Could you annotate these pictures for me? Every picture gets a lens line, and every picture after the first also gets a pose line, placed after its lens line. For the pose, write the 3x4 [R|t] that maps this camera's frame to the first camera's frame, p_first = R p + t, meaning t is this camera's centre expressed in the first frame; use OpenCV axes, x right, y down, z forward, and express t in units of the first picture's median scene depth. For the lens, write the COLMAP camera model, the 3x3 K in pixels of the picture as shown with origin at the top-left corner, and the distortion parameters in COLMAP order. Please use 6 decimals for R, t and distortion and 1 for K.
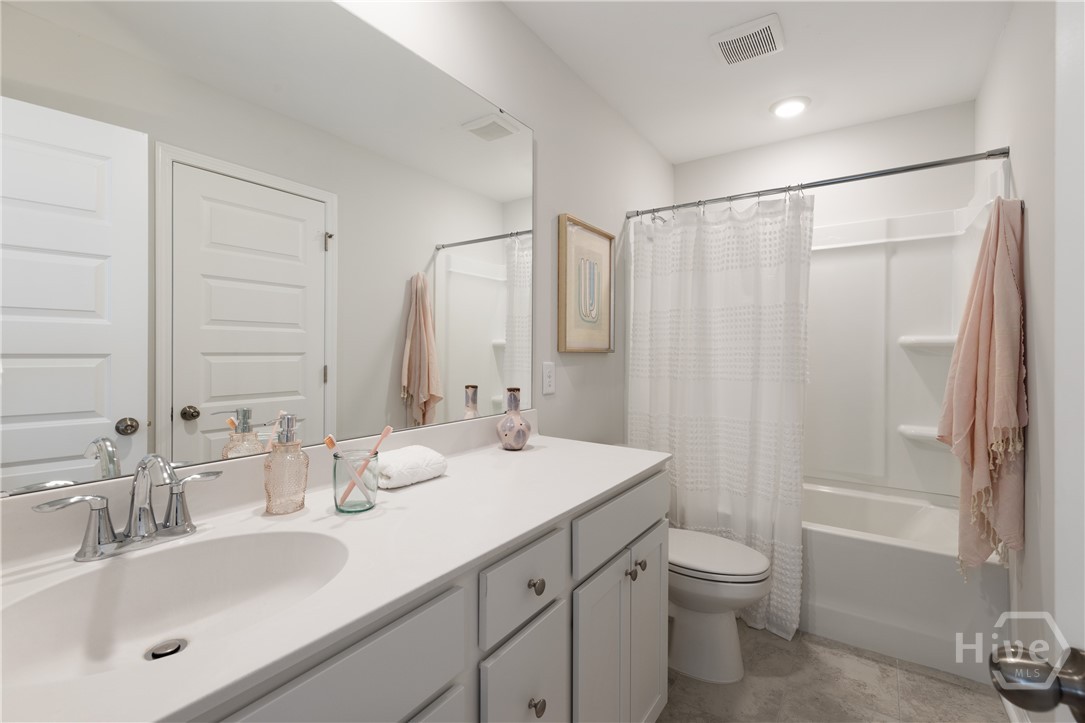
lens RADIAL K [[481.7, 0, 545.3], [0, 481.7, 354.1], [0, 0, 1]] dist [-0.000674, -0.000092]
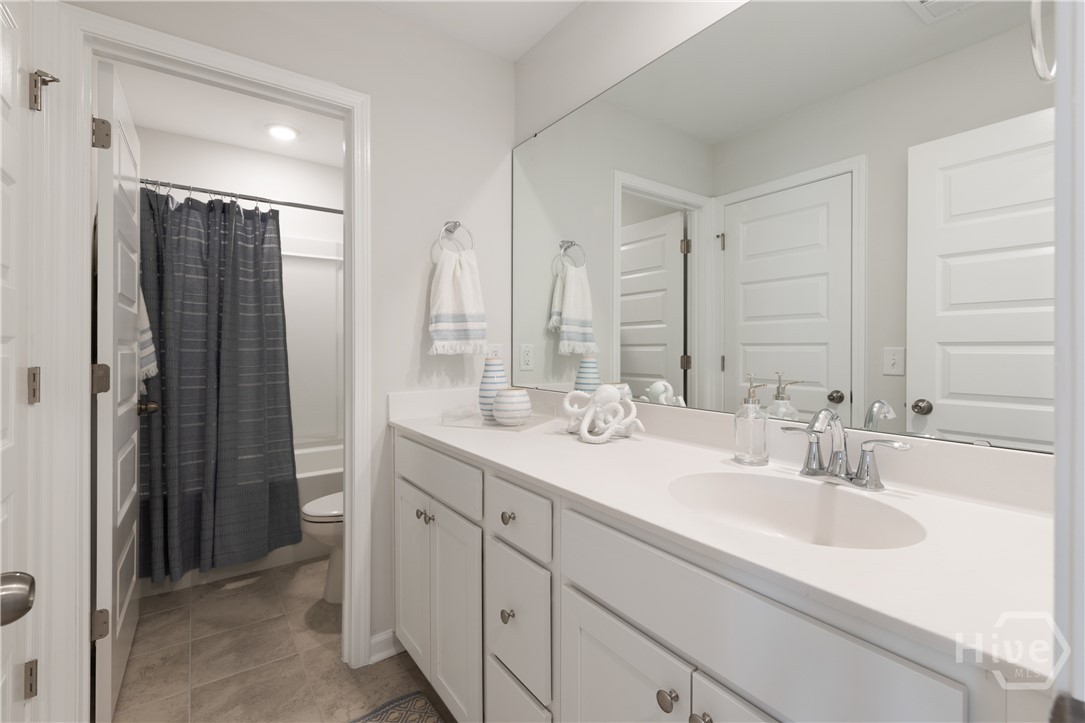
lens RADIAL K [[481.7, 0, 545.3], [0, 481.7, 354.1], [0, 0, 1]] dist [-0.000674, -0.000092]
pose [[-0.346628, 0.014684, -0.937888, 0.735139], [0.003143, 0.999890, 0.014493, 0.003900], [0.937998, 0.002076, -0.346636, 0.672106]]
